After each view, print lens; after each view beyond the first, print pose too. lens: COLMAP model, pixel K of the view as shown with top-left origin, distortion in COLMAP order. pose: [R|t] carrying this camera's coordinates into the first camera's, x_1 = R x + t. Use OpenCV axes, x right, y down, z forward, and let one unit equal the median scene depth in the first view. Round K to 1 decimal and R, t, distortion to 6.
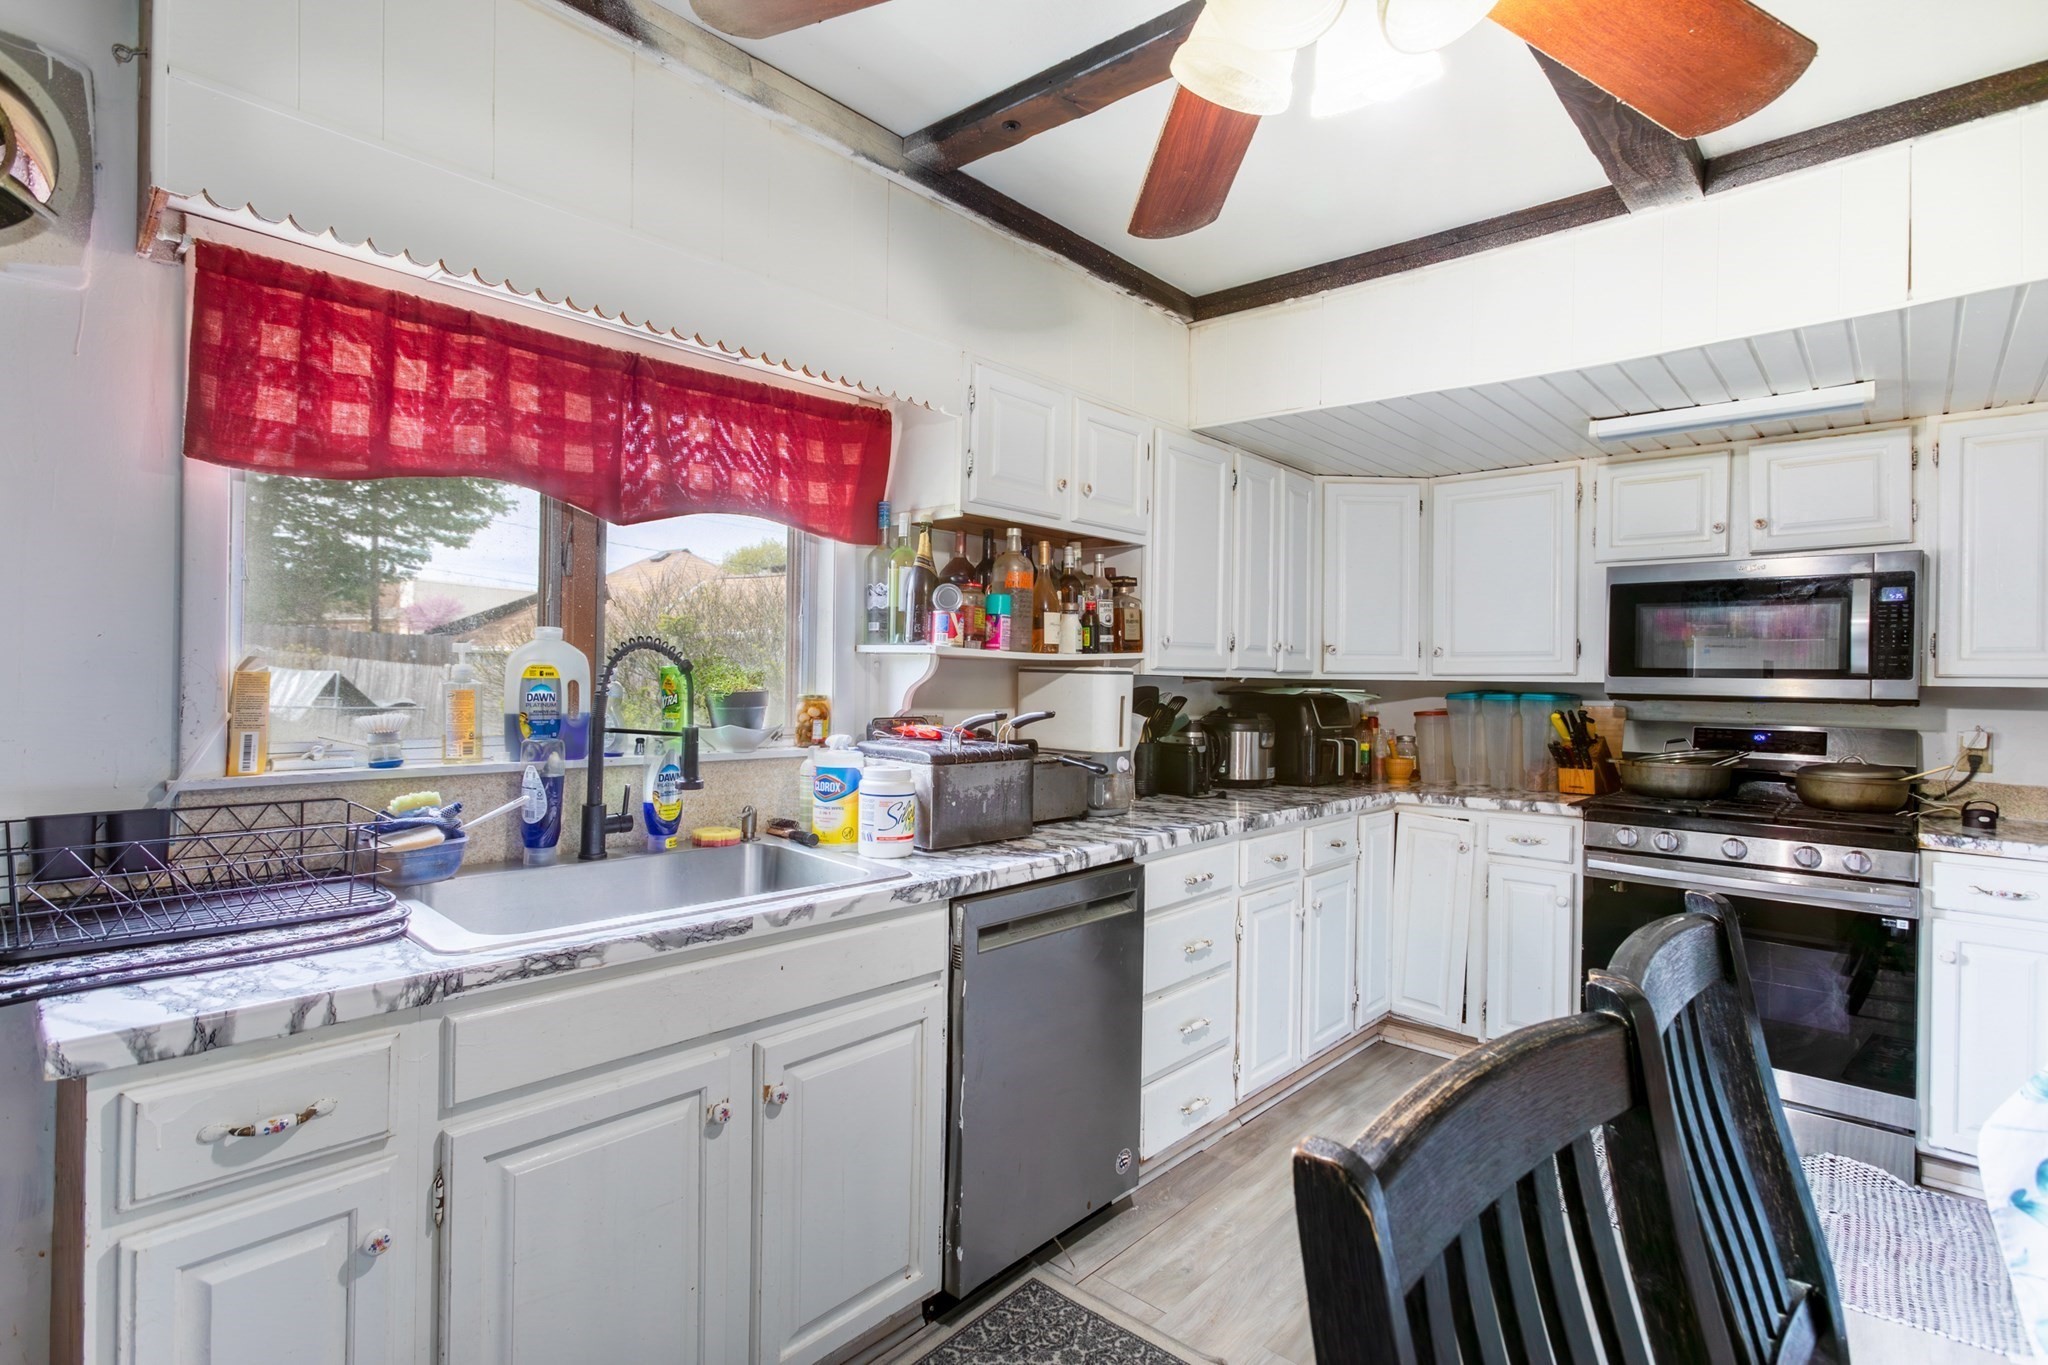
lens RADIAL K [[984.8, 0, 1024.0], [0, 984.8, 682.5], [0, 0, 1]] dist [-0.026180, 0.015286]
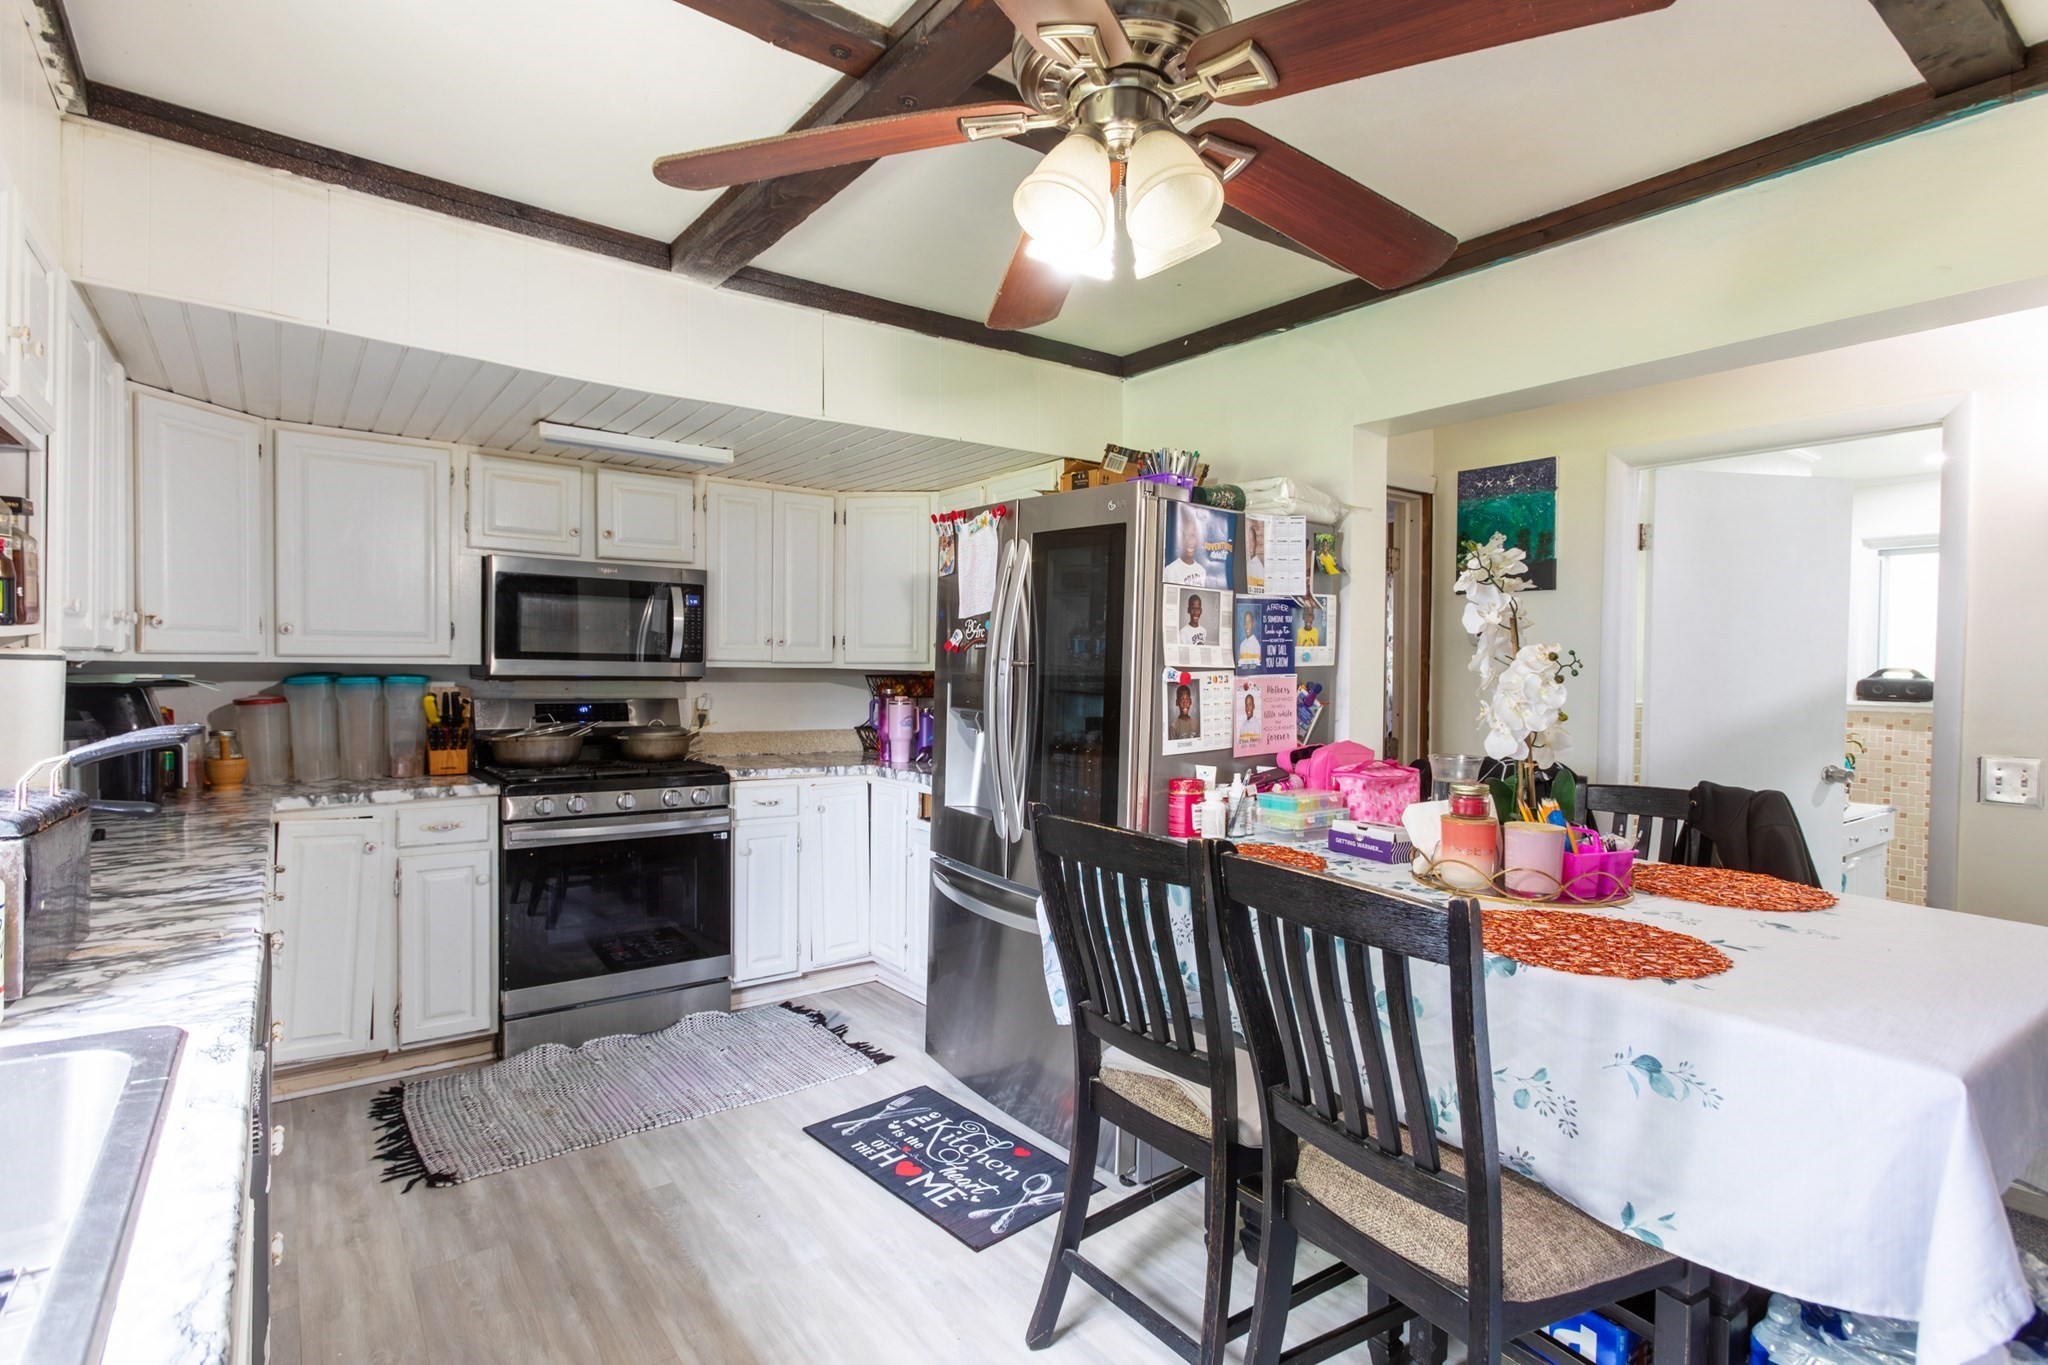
lens RADIAL K [[984.8, 0, 1024.0], [0, 984.8, 682.5], [0, 0, 1]] dist [-0.026180, 0.015286]
pose [[0.178949, -0.024812, 0.983545, -0.383223], [-0.004177, 0.999654, 0.025979, -0.012145], [-0.983850, -0.008758, 0.178783, 0.285718]]
